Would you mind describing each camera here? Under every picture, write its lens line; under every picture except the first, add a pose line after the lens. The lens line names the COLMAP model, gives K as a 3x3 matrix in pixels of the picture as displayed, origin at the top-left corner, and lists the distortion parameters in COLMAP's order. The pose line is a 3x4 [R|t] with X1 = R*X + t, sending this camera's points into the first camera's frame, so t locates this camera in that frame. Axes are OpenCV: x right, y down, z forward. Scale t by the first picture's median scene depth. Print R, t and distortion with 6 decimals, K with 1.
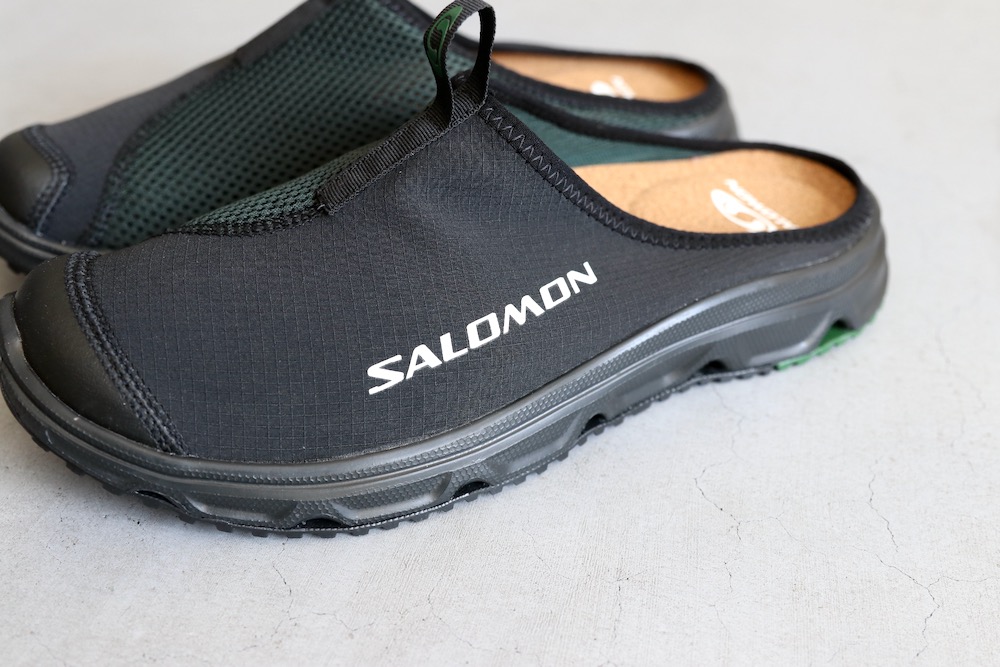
lens RADIAL K [[1277.9, 0, 500.0], [0, 1277.9, 333.5], [0, 0, 1]] dist [-0.125933, 0.011886]
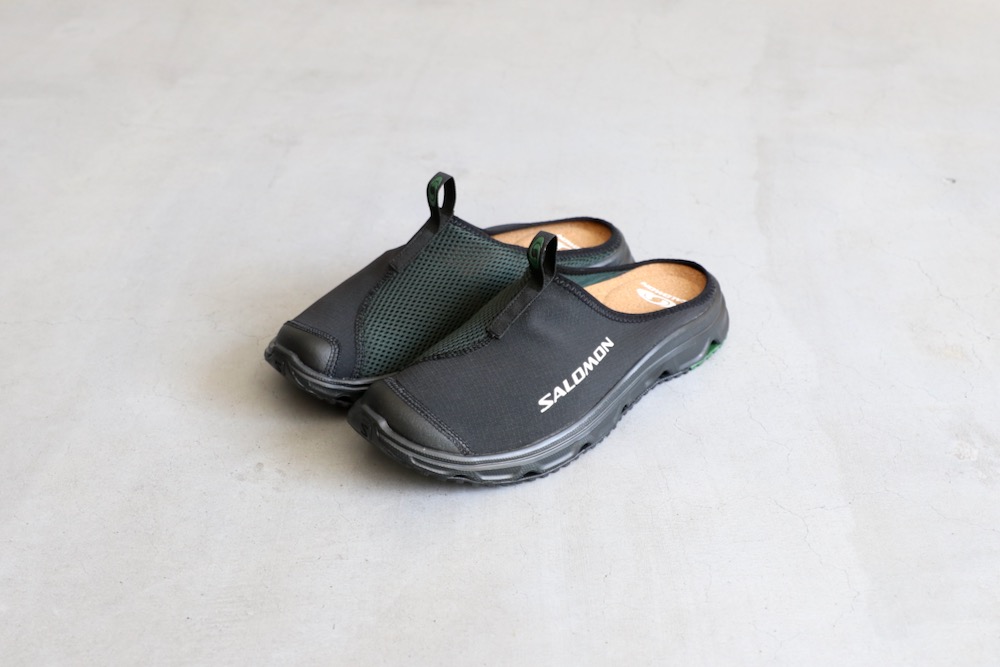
lens RADIAL K [[1369.4, 0, 547.9], [0, 1369.4, 334.7], [0, 0, 1]] dist [-0.123158, 0.067362]
pose [[0.952280, -0.195308, 0.234559, -0.591278], [0.206632, 0.978113, -0.024468, -0.024093], [-0.224646, 0.071768, 0.971794, -1.284569]]
